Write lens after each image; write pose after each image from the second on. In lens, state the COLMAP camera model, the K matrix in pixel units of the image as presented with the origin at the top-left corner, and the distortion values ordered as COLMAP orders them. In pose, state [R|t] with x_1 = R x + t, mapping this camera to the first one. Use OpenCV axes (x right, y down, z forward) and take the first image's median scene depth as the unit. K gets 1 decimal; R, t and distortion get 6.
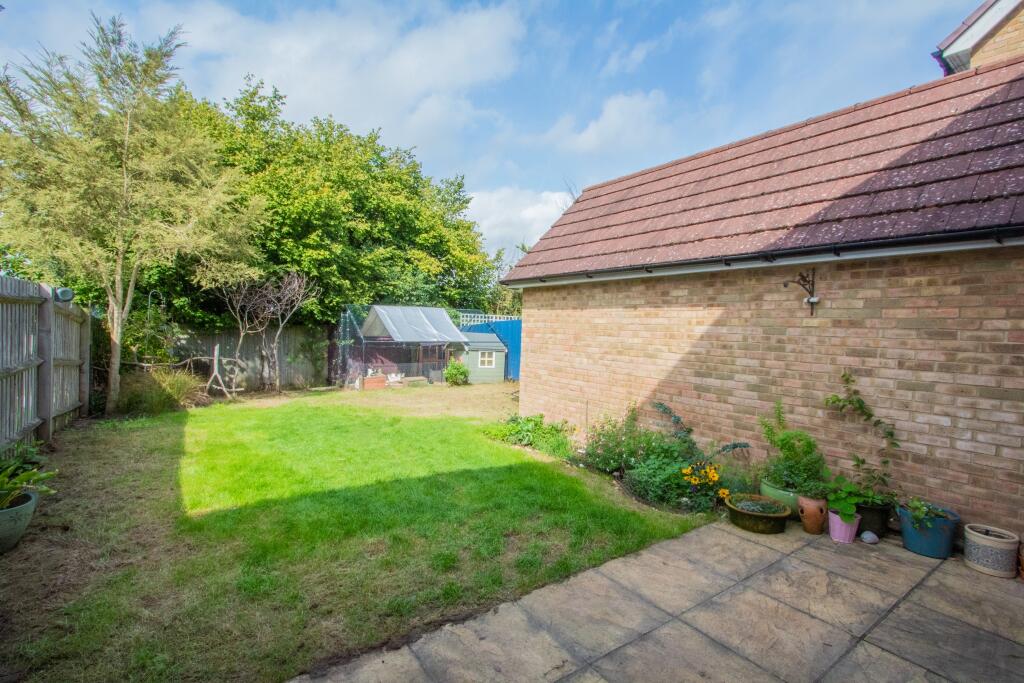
lens RADIAL K [[477.9, 0, 512.7], [0, 477.9, 342.0], [0, 0, 1]] dist [-0.018904, 0.001560]
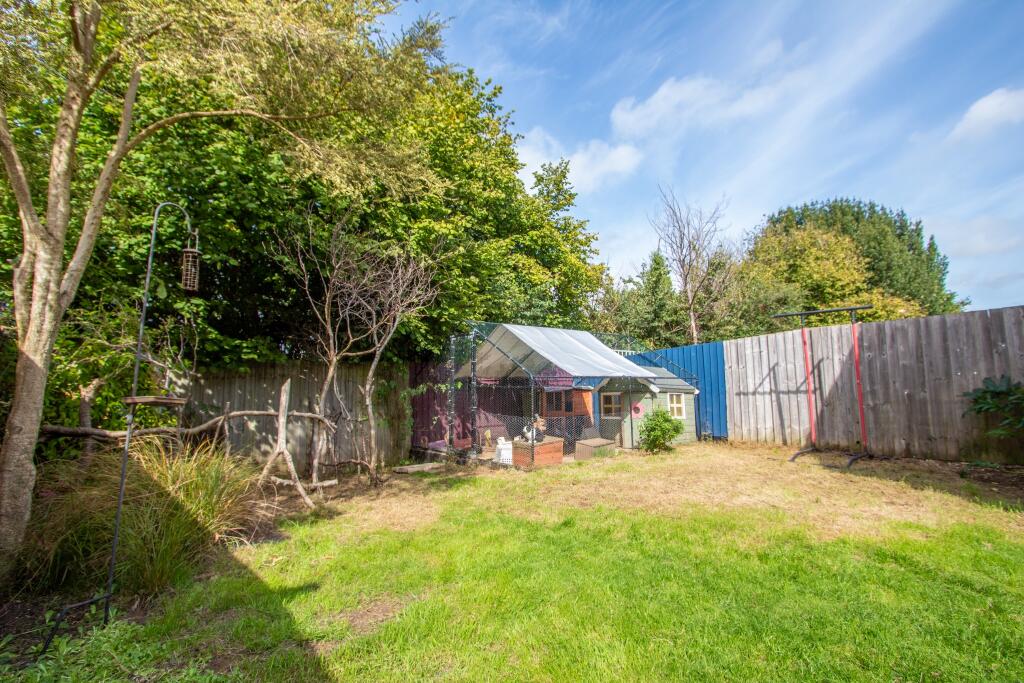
lens RADIAL K [[477.9, 0, 514.3], [0, 477.9, 338.2], [0, 0, 1]] dist [-0.018904, 0.001560]
pose [[0.995799, -0.029390, 0.086721, -0.541193], [0.040996, 0.989963, -0.135247, 0.041306], [-0.081876, 0.138234, 0.987010, 0.655190]]
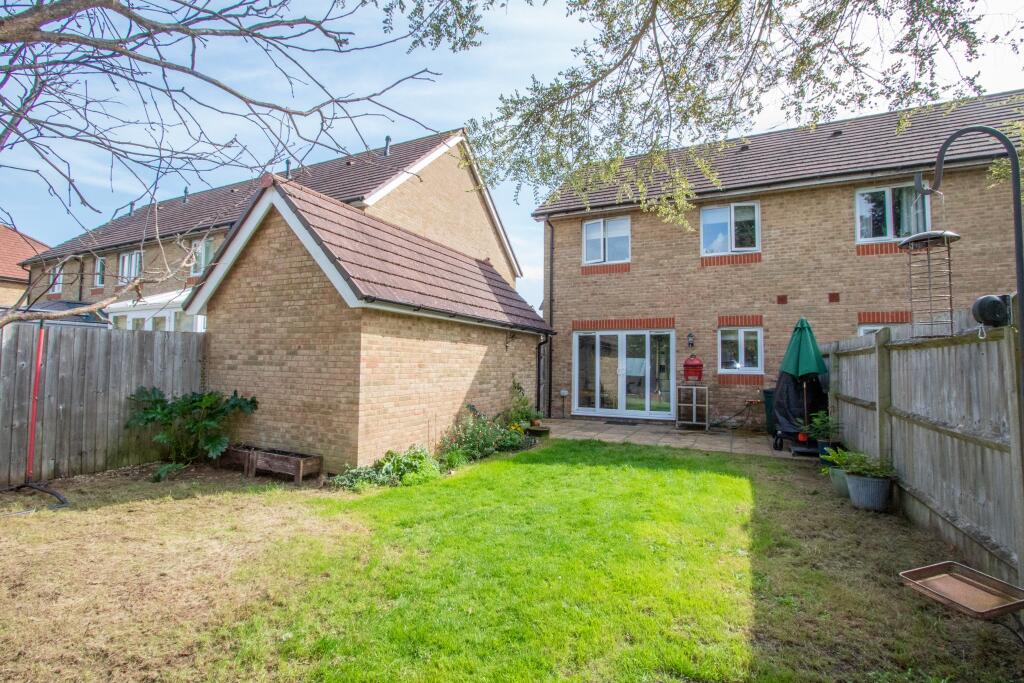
lens RADIAL K [[477.9, 0, 513.1], [0, 477.9, 342.5], [0, 0, 1]] dist [-0.018904, 0.001560]
pose [[-0.487029, 0.007141, 0.873357, -0.812807], [0.004018, 0.999974, -0.005936, -0.047577], [-0.873377, 0.000619, -0.487045, 1.176425]]
